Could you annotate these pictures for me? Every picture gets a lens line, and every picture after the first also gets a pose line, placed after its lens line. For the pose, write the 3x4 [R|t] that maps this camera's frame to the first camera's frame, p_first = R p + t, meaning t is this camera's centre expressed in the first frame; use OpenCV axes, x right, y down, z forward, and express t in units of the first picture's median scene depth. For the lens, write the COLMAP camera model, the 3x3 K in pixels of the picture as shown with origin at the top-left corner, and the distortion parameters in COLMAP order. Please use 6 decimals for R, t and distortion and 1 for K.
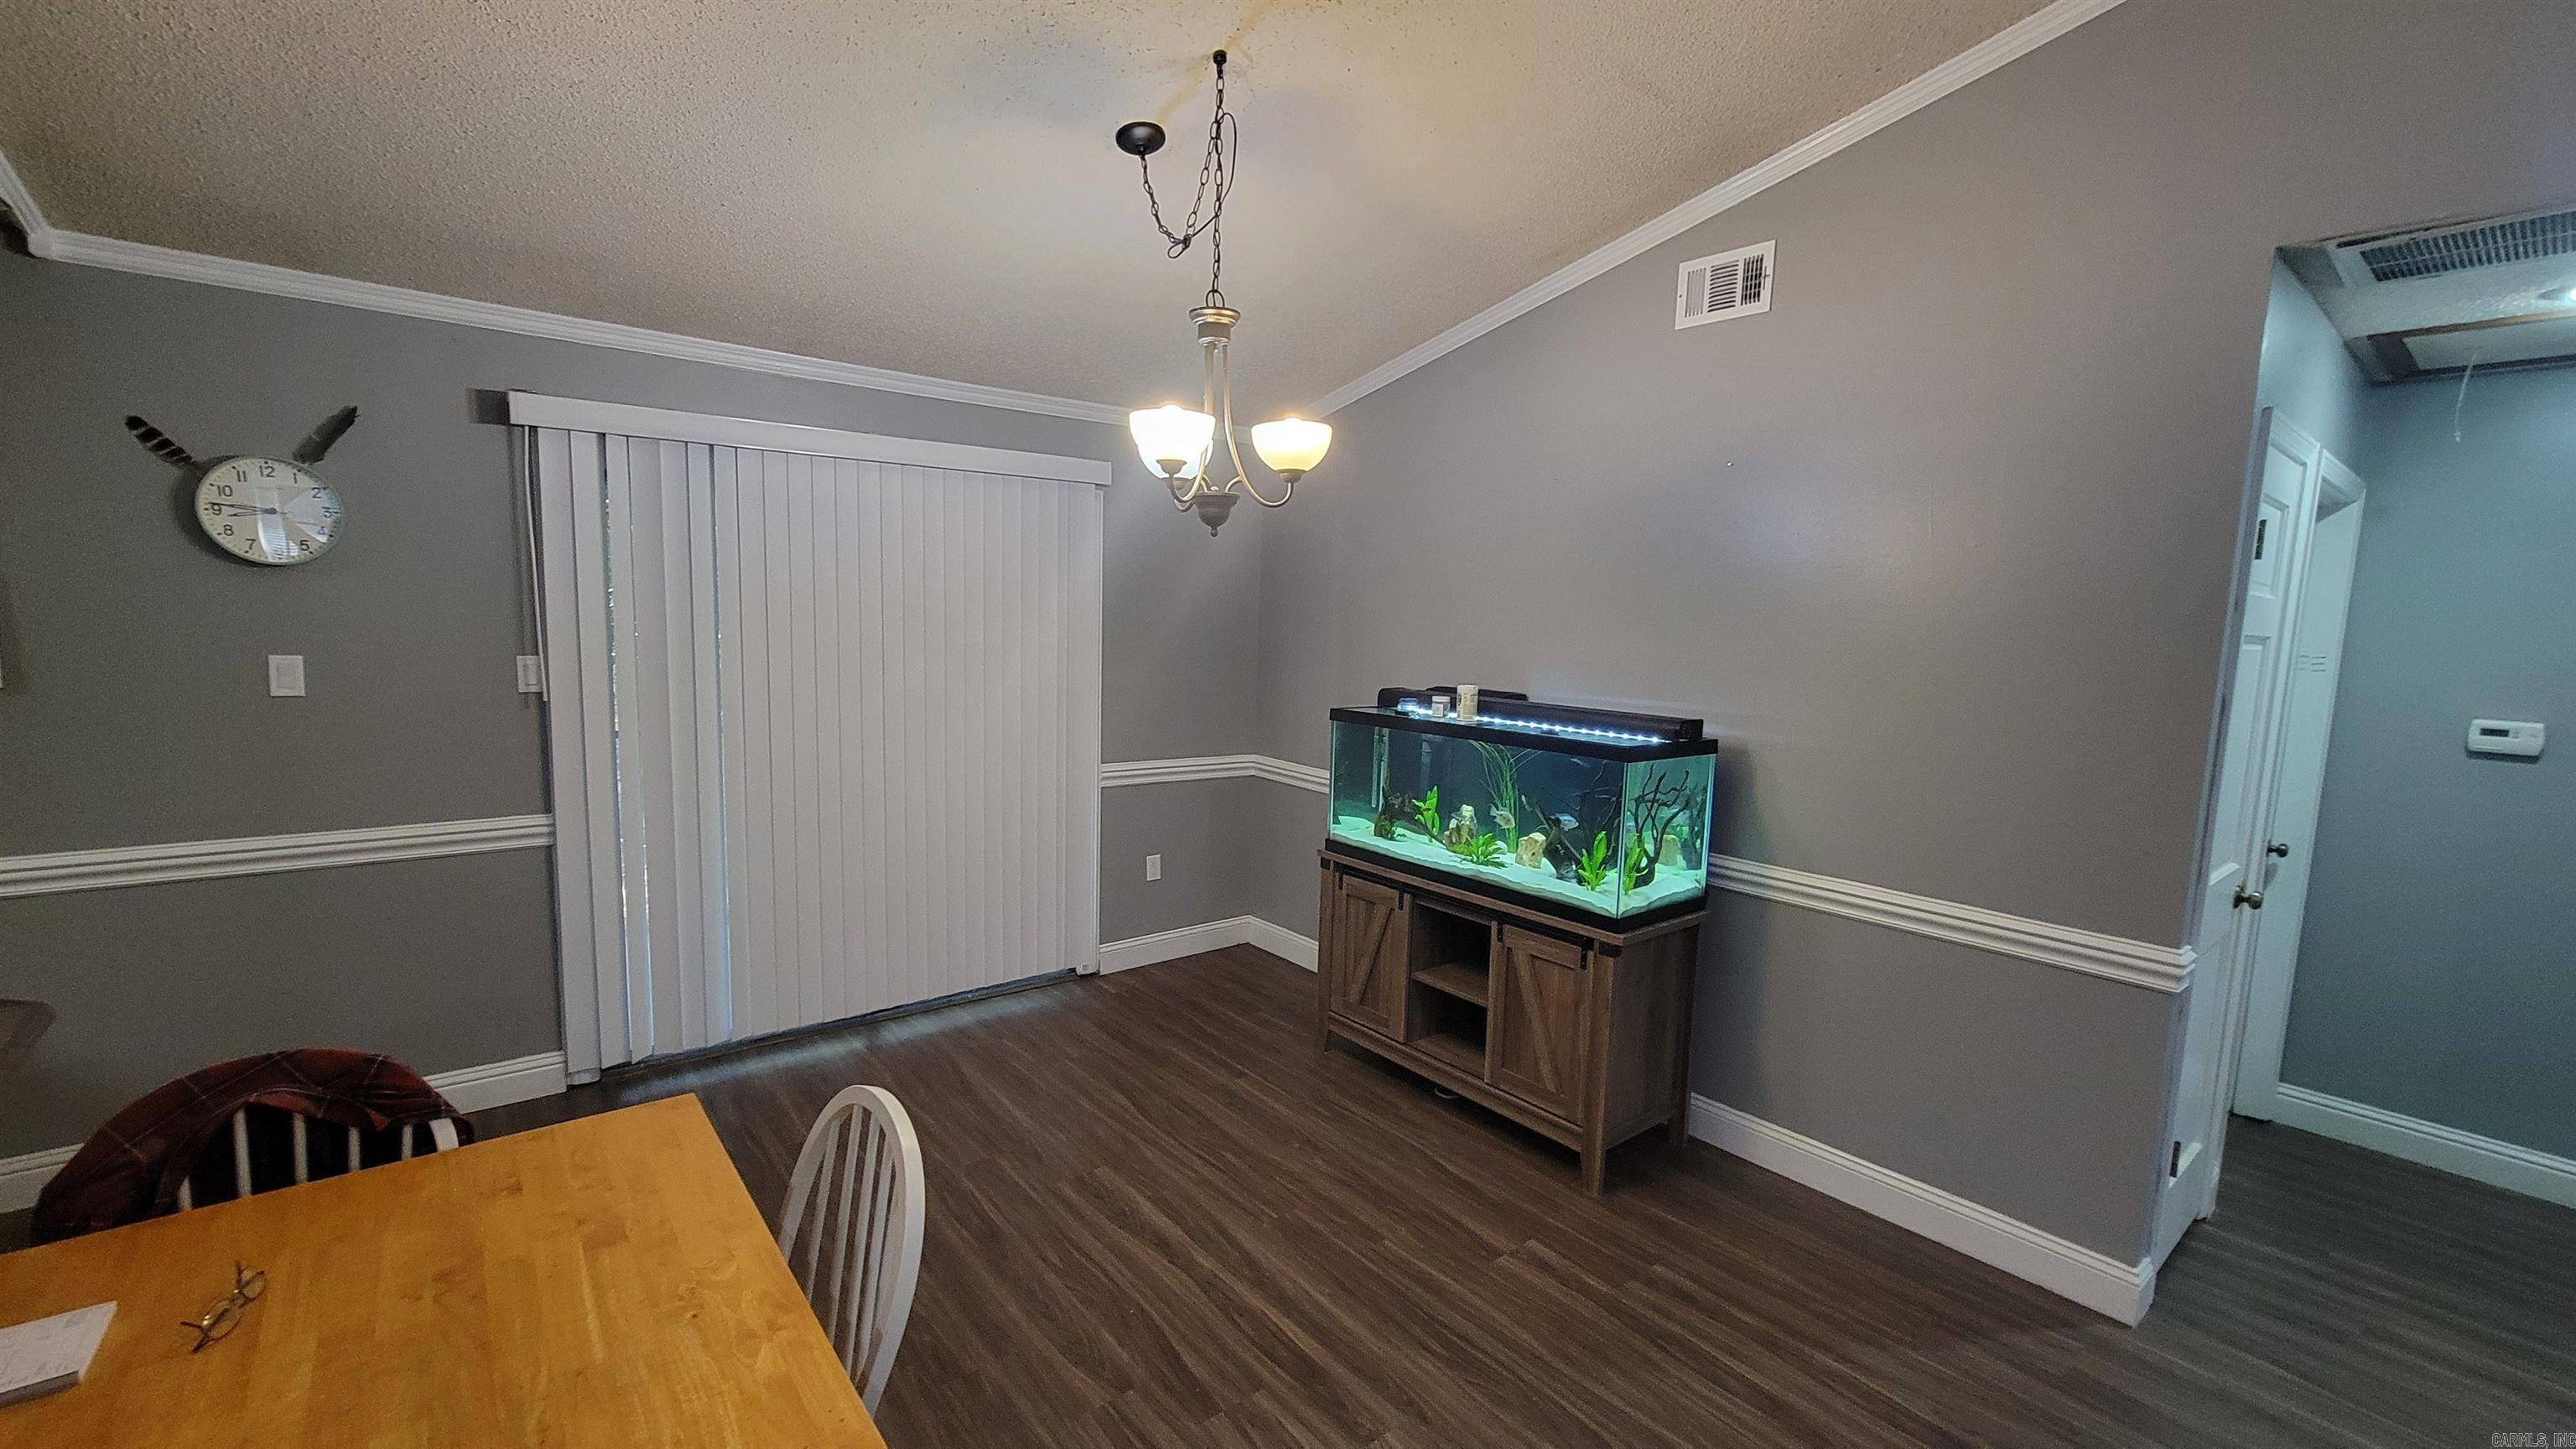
lens RADIAL K [[1049.8, 0, 1286.8], [0, 1049.8, 730.8], [0, 0, 1]] dist [0.000993, -0.000796]
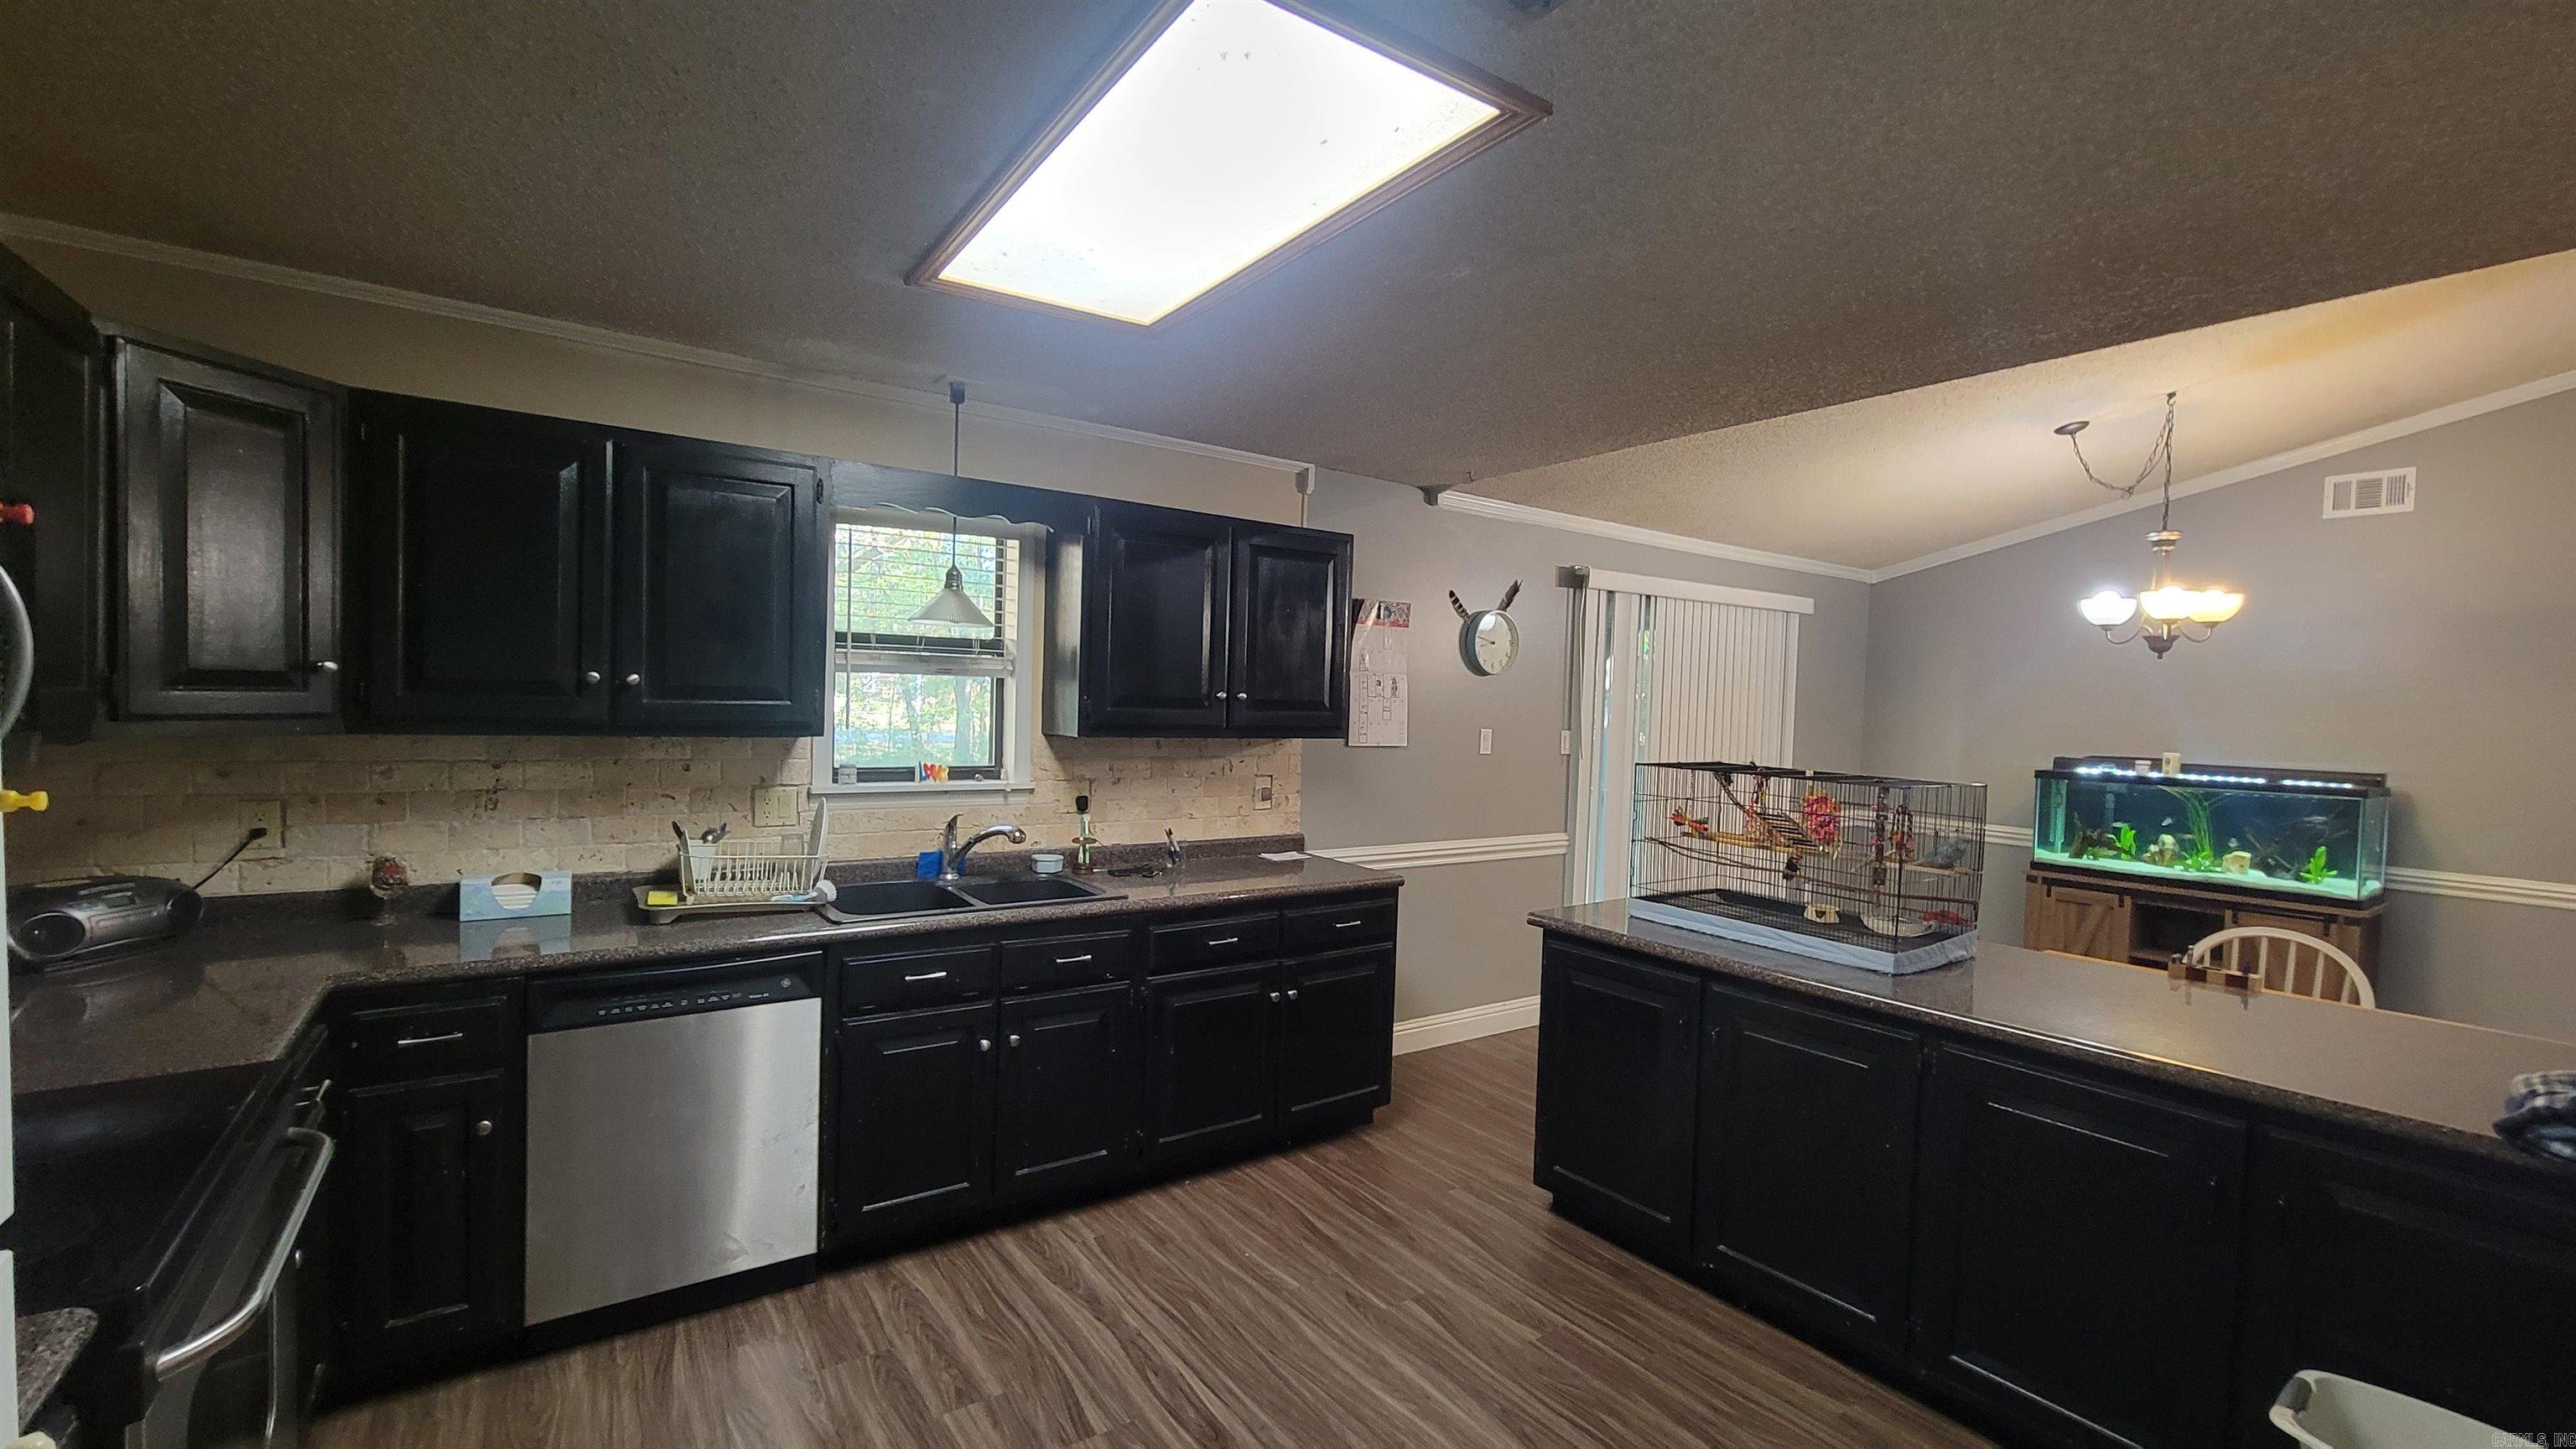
lens RADIAL K [[1049.8, 0, 1280.6], [0, 1049.8, 729.7], [0, 0, 1]] dist [0.000993, -0.000796]
pose [[0.997242, 0.001795, -0.074200, -1.040186], [-0.008487, 0.995908, -0.089973, 0.073011], [0.073735, 0.090354, 0.993176, -0.604035]]
